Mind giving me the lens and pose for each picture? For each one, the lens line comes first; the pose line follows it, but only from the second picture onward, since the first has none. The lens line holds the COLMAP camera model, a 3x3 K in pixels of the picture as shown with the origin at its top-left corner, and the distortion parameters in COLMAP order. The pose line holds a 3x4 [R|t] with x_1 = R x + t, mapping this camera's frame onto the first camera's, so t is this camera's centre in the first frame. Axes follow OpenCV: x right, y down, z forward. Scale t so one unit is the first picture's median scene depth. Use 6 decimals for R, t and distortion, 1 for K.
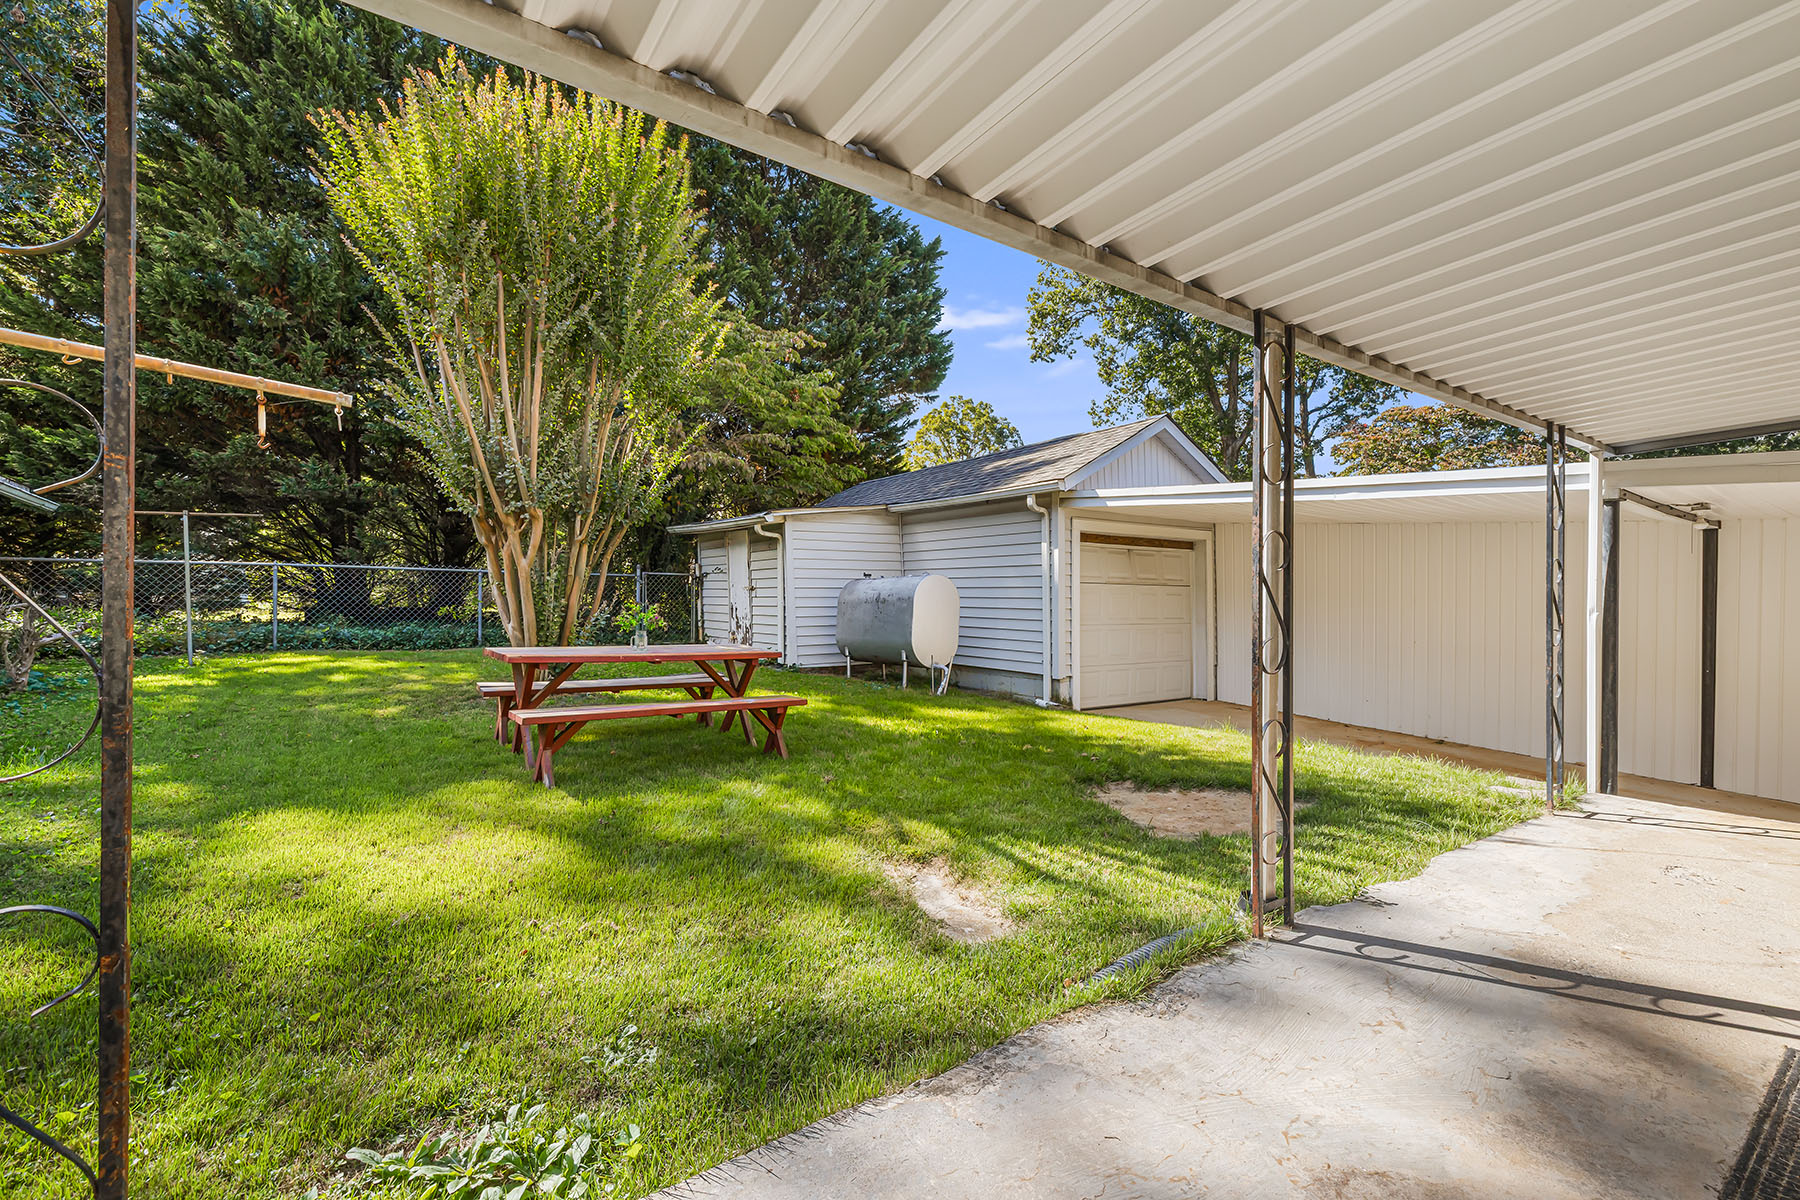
lens RADIAL K [[758.4, 0, 886.9], [0, 758.4, 612.7], [0, 0, 1]] dist [-0.000459, 0.000045]
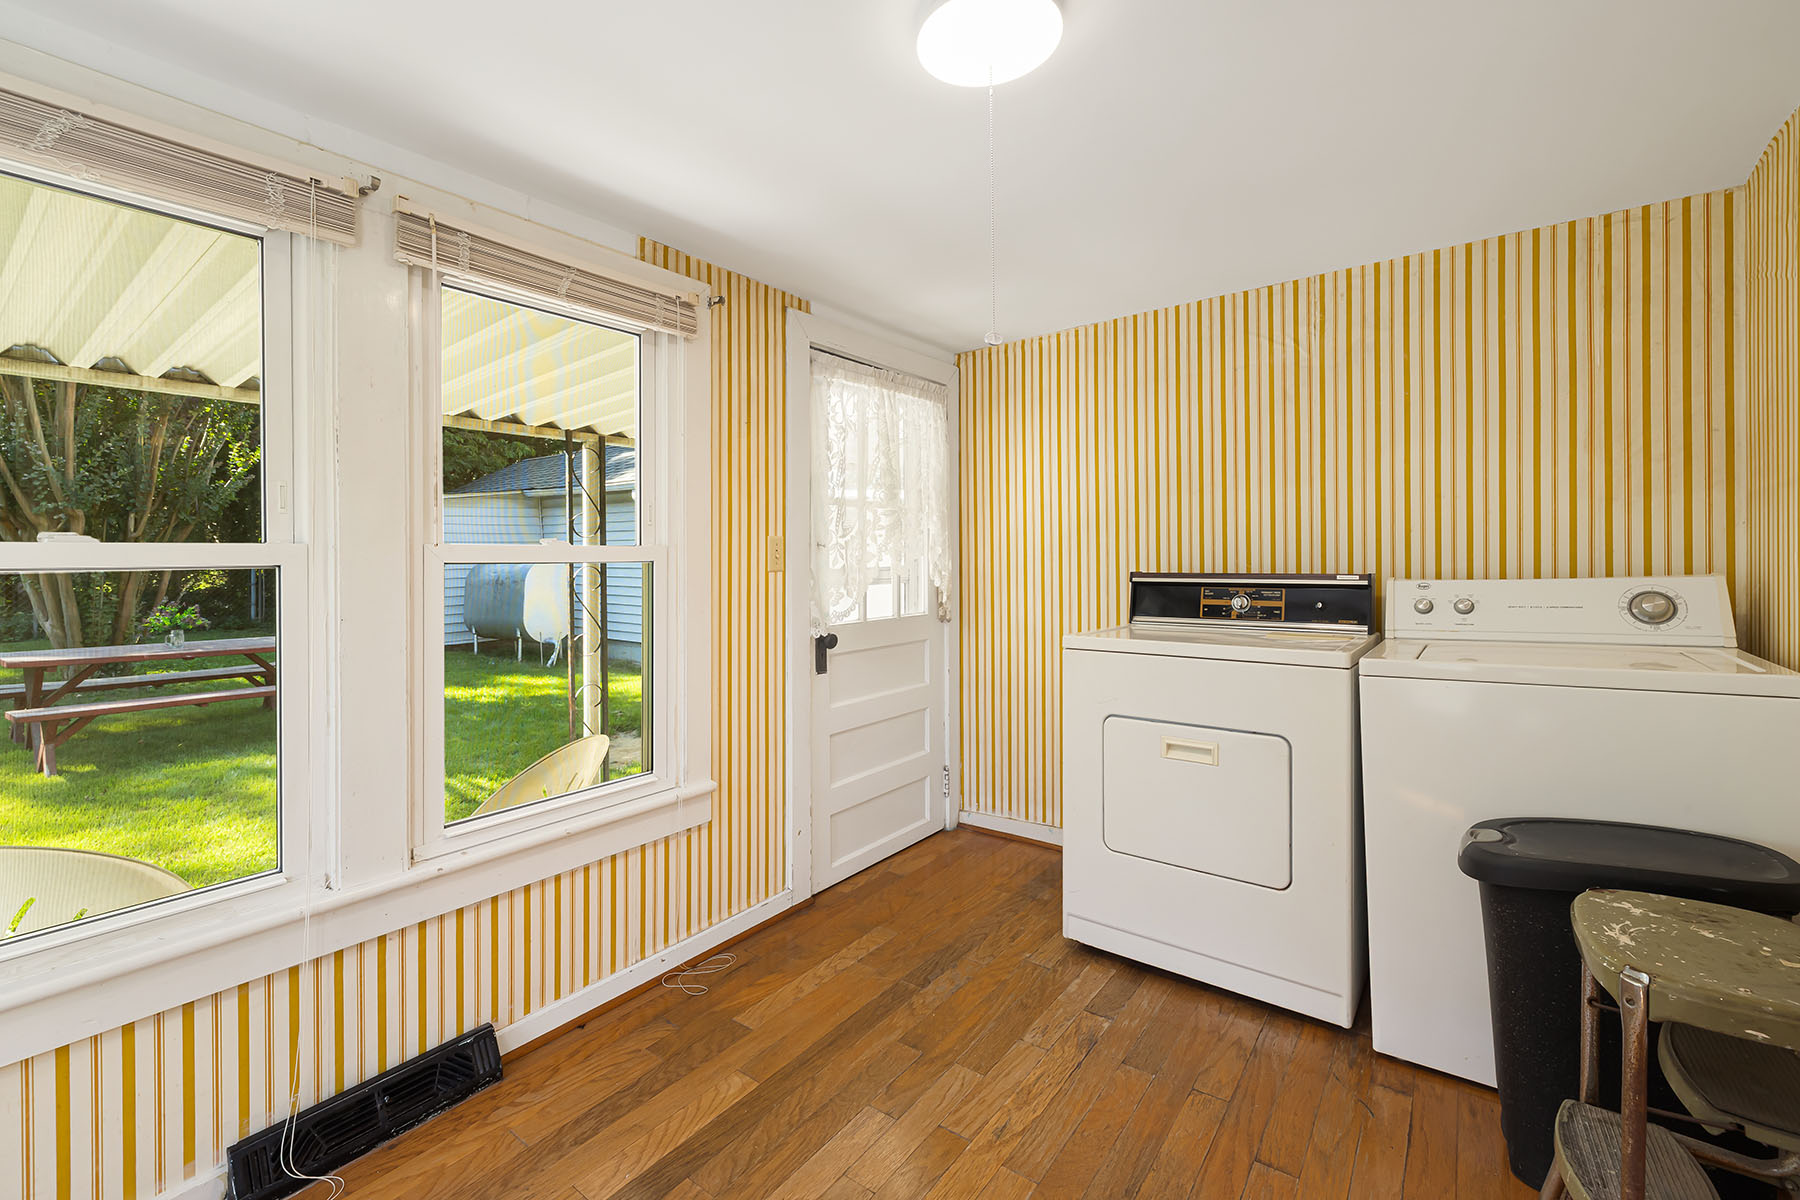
lens RADIAL K [[775.8, 0, 898.4], [0, 775.8, 562.9], [0, 0, 1]] dist [0.001190, 0.000403]
pose [[0.953888, -0.014412, 0.299815, 0.289351], [0.016039, 0.999867, -0.002967, -0.045119], [-0.299733, 0.007639, 0.953993, -0.339568]]
